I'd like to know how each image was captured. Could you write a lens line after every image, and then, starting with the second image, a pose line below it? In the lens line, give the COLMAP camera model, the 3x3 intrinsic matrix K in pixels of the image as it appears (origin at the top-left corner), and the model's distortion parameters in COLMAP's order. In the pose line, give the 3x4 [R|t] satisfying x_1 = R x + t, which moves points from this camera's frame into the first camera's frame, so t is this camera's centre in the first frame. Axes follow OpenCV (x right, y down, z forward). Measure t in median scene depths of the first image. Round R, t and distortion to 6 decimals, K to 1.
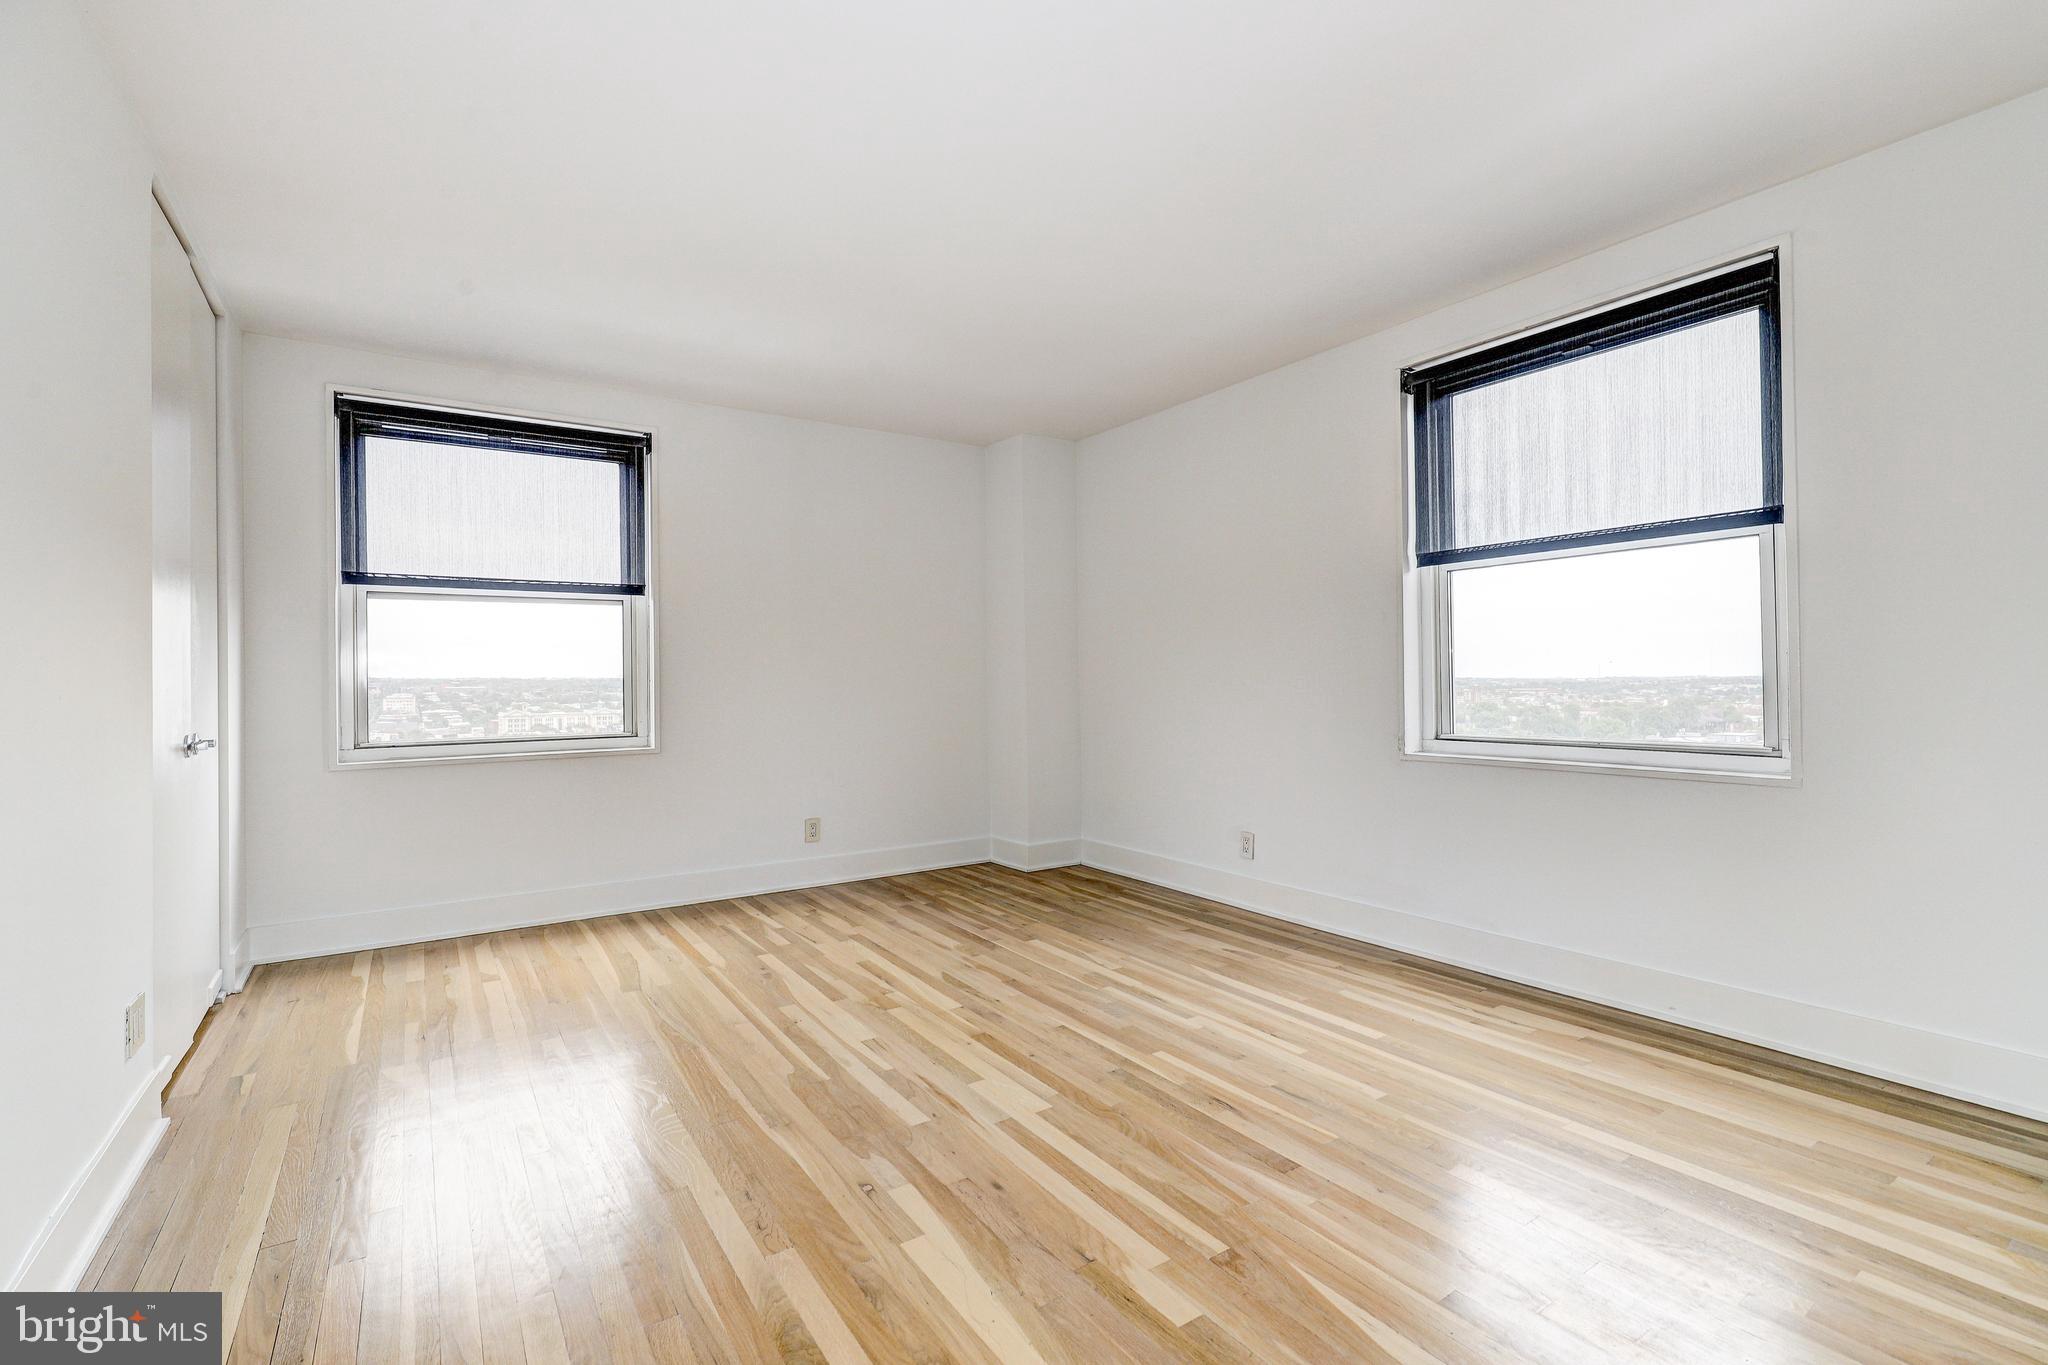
lens RADIAL K [[929.6, 0, 1026.0], [0, 929.6, 677.5], [0, 0, 1]] dist [0.002211, -0.000294]
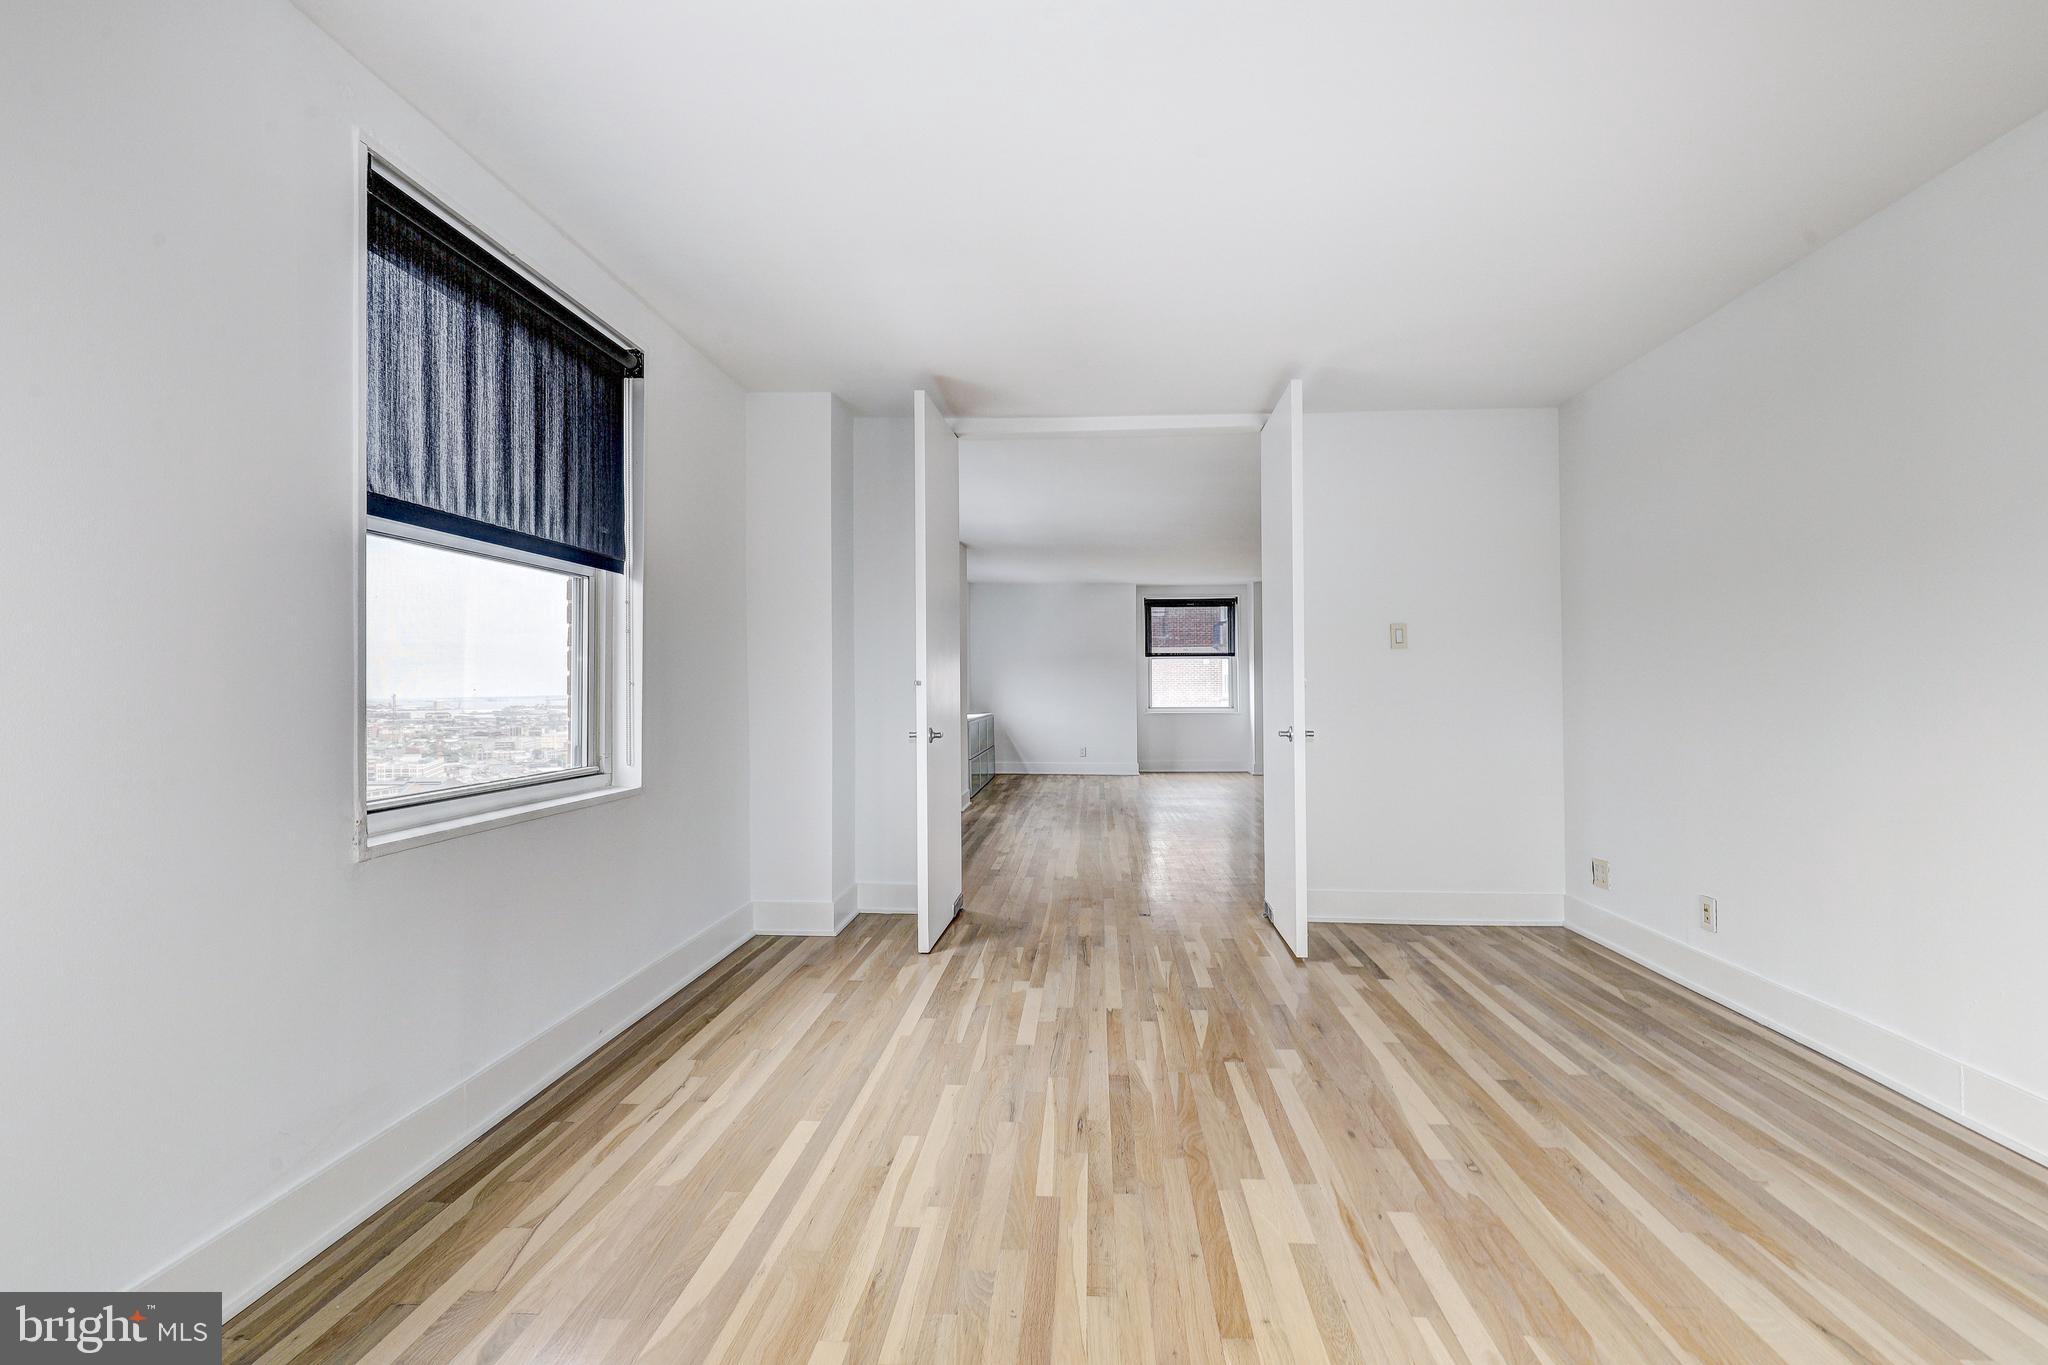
lens RADIAL K [[929.6, 0, 1034.4], [0, 929.6, 681.9], [0, 0, 1]] dist [0.002211, -0.000294]
pose [[-0.796955, 0.021076, 0.603671, -0.353152], [0.014071, 0.999768, -0.016329, -0.001485], [-0.603875, -0.004520, -0.797066, 1.790416]]
